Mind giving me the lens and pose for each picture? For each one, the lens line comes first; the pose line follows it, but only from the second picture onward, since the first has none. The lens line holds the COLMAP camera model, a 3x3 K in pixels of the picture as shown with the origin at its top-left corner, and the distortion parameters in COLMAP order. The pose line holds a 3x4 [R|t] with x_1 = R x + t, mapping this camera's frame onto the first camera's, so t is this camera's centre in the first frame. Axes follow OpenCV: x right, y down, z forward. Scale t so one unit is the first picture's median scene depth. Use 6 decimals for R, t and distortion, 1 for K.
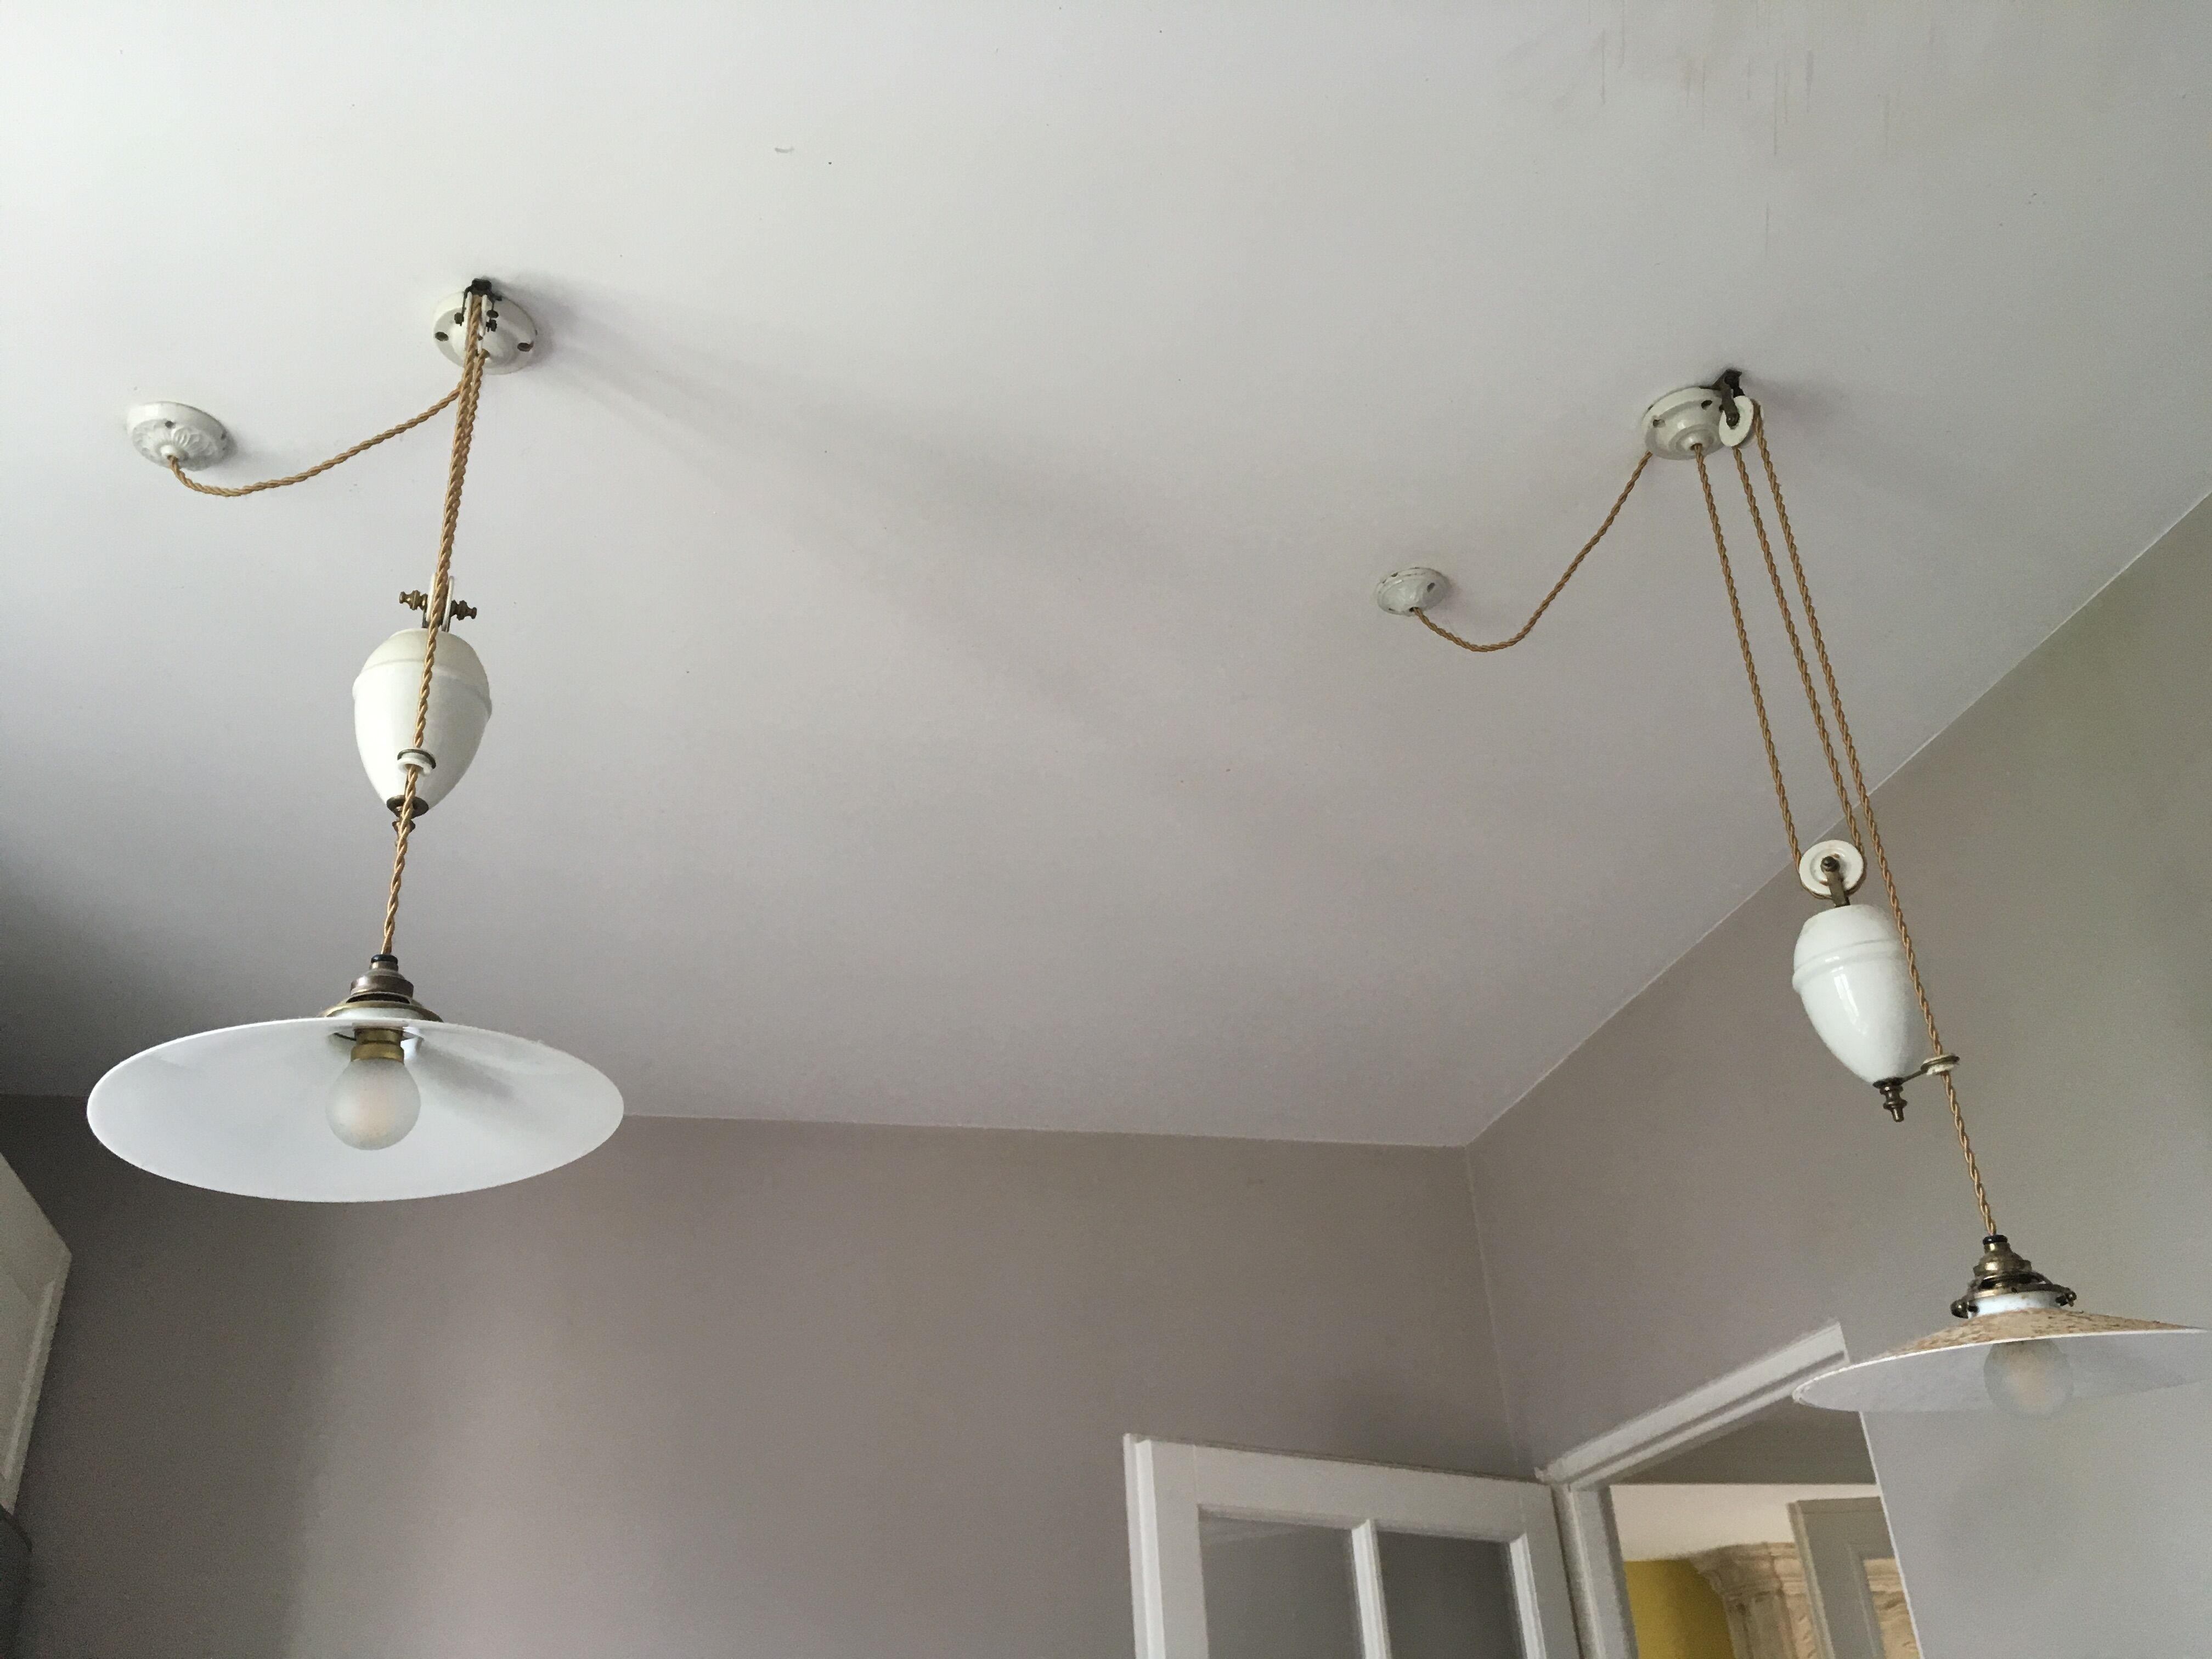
lens RADIAL K [[1908.9, 0, 1106.0], [0, 1908.9, 829.5], [0, 0, 1]] dist [0.063967, -0.008100]
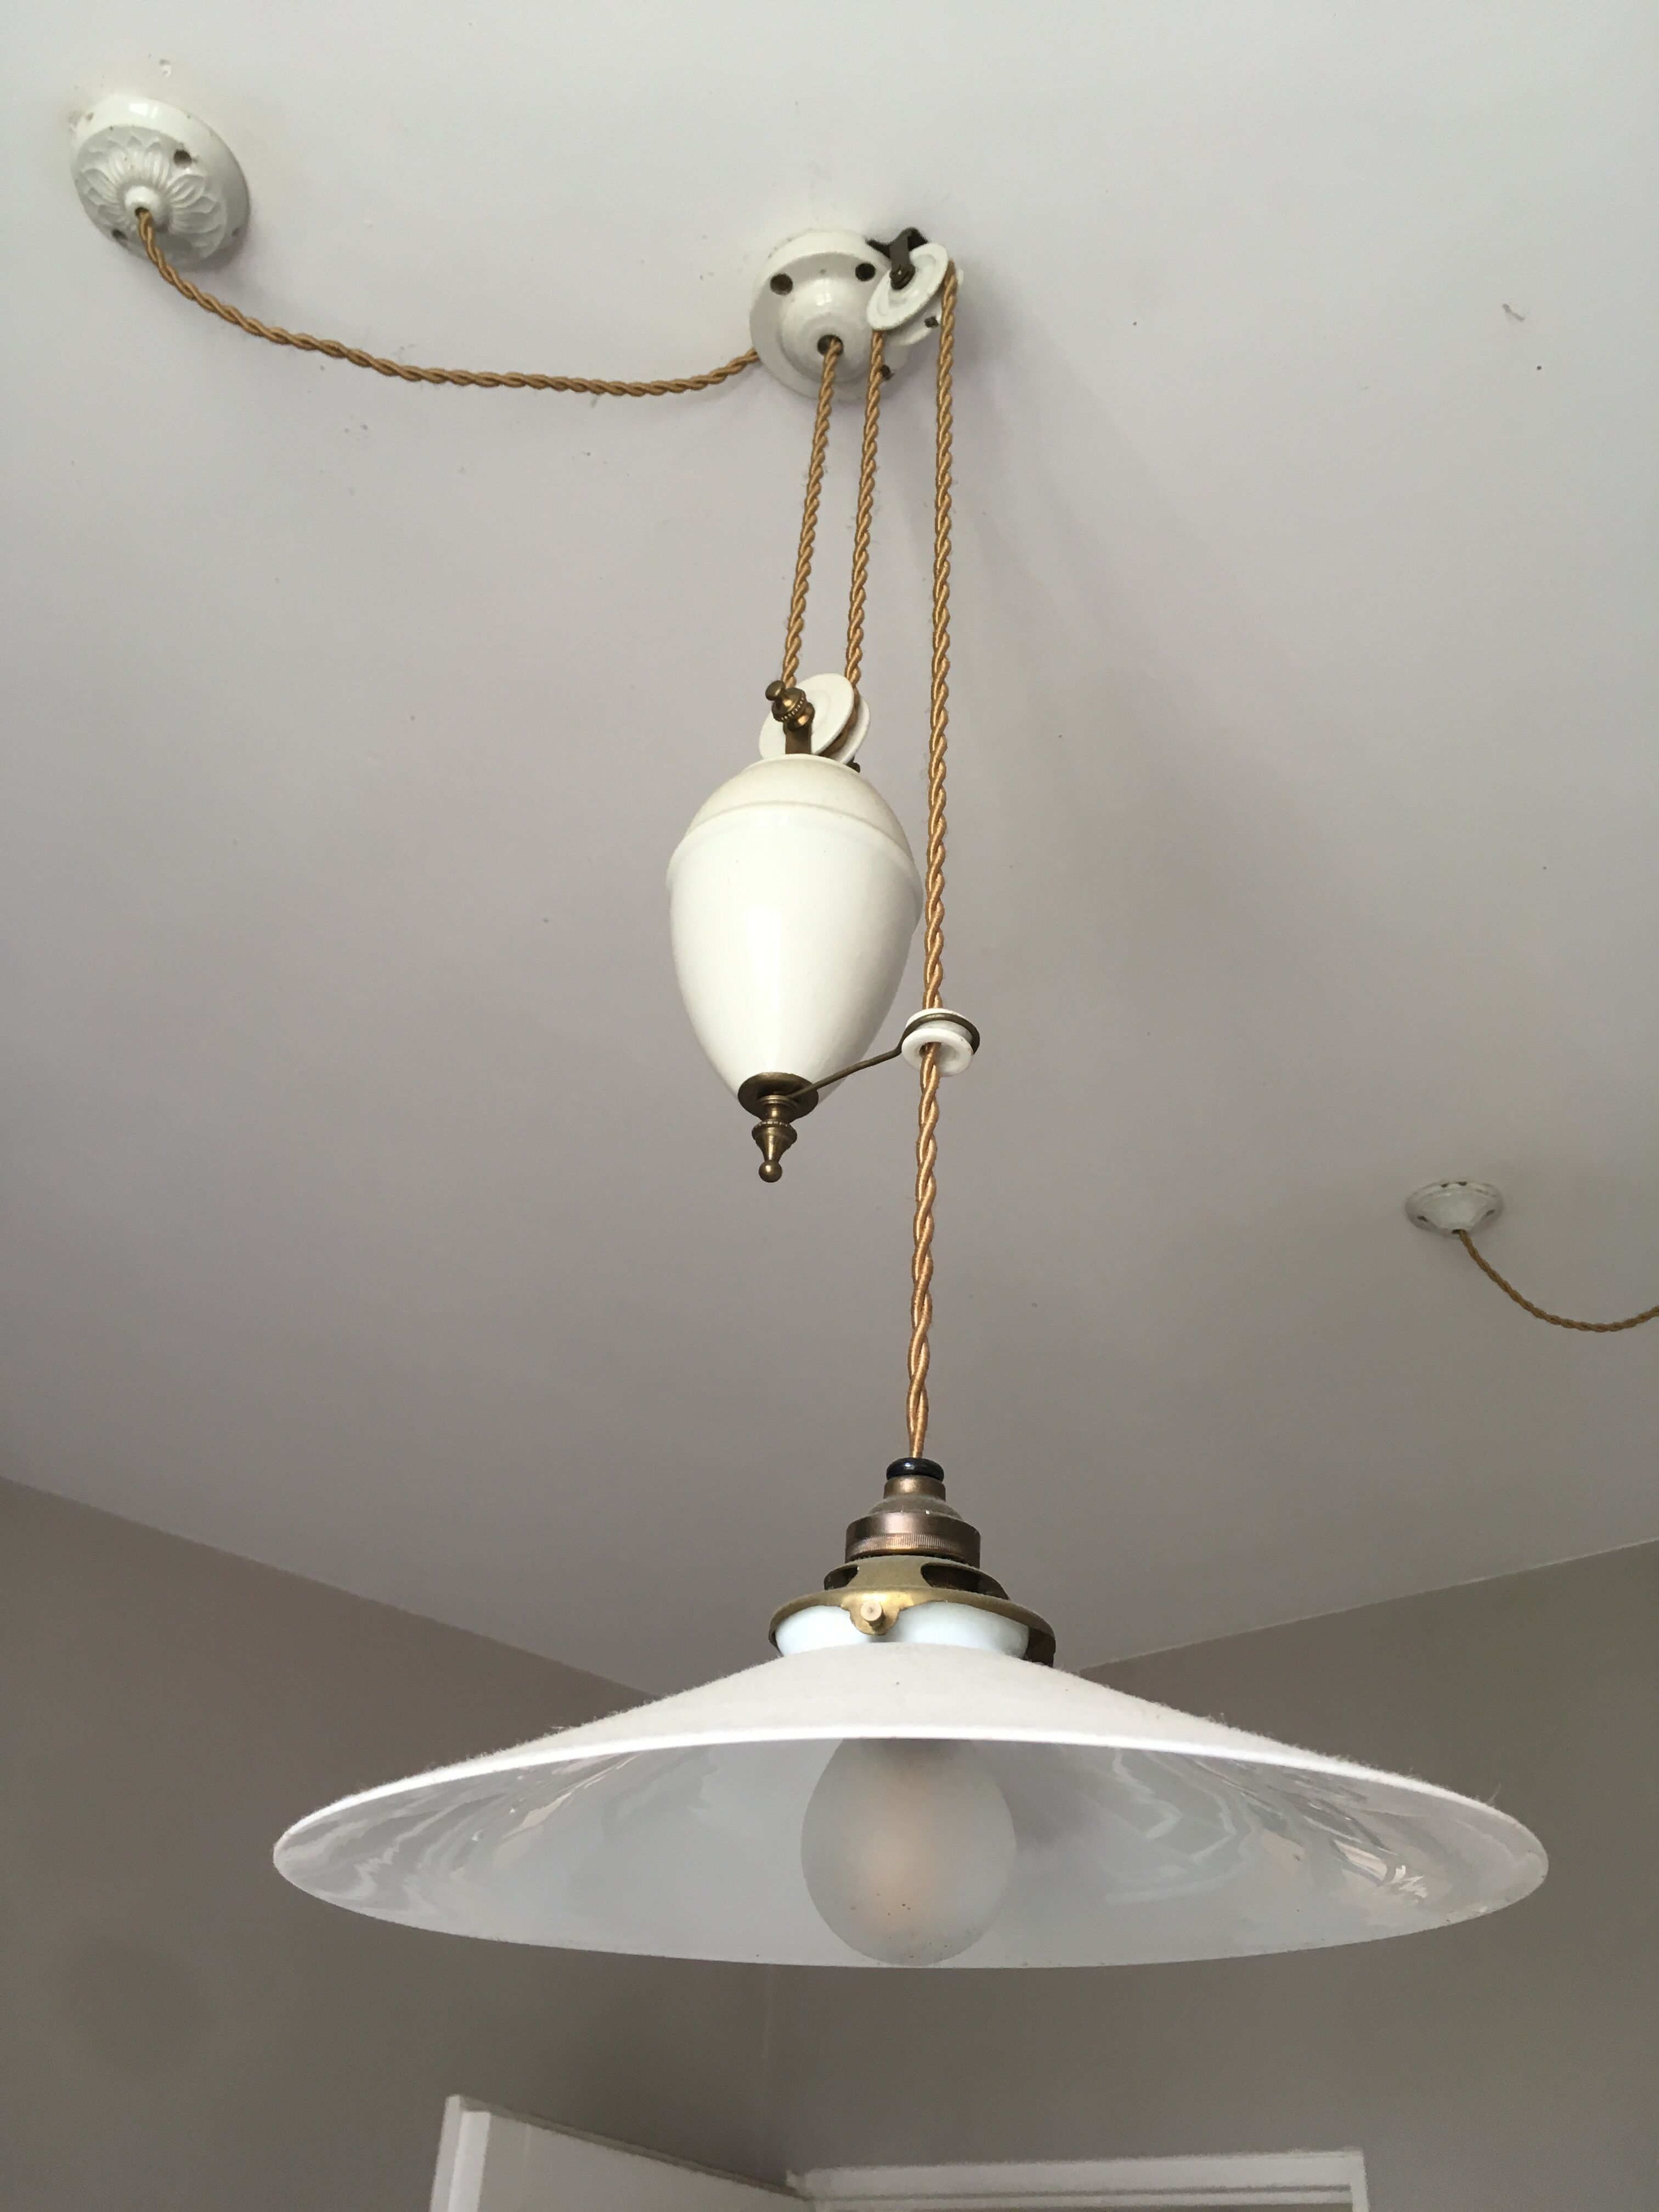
lens RADIAL K [[1908.9, 0, 829.5], [0, 1908.9, 1106.0], [0, 0, 1]] dist [0.063967, -0.008100]
pose [[0.856632, 0.368317, 0.361282, -0.417328], [-0.339297, 0.929700, -0.143299, 0.044744], [-0.388664, 0.000172, 0.921380, 0.435224]]
